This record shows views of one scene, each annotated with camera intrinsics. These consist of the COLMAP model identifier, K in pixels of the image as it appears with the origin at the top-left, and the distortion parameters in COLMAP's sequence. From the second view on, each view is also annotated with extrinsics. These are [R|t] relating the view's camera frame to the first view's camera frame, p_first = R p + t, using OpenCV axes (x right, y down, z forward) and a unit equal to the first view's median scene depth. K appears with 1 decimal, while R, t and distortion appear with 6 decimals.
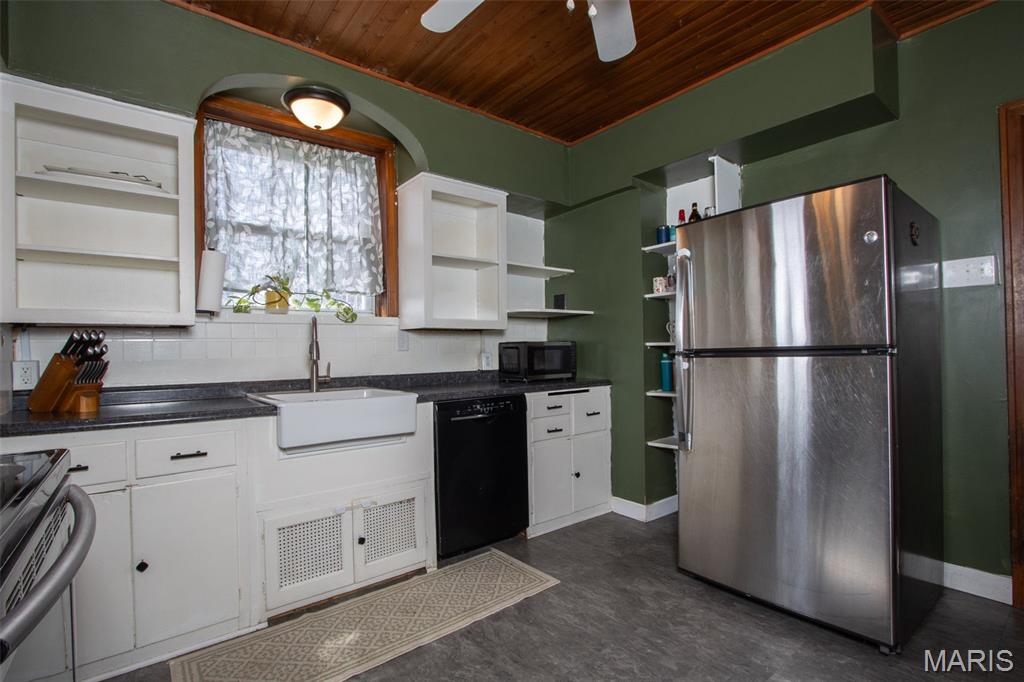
lens RADIAL K [[474.0, 0, 512.0], [0, 474.0, 350.1], [0, 0, 1]] dist [-0.013400, 0.000467]
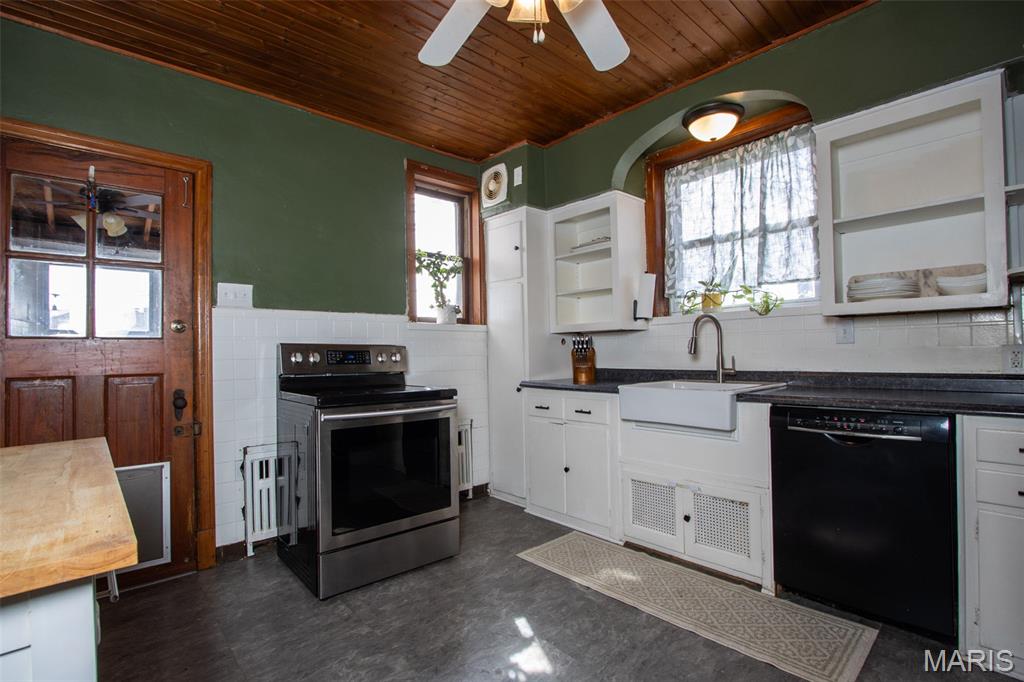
lens RADIAL K [[479.6, 0, 503.1], [0, 479.6, 348.7], [0, 0, 1]] dist [-0.018368, 0.000816]
pose [[0.053466, 0.007921, -0.998538, 0.707479], [0.020514, 0.999749, 0.009029, -0.010646], [0.998359, -0.020966, 0.053290, 0.478793]]
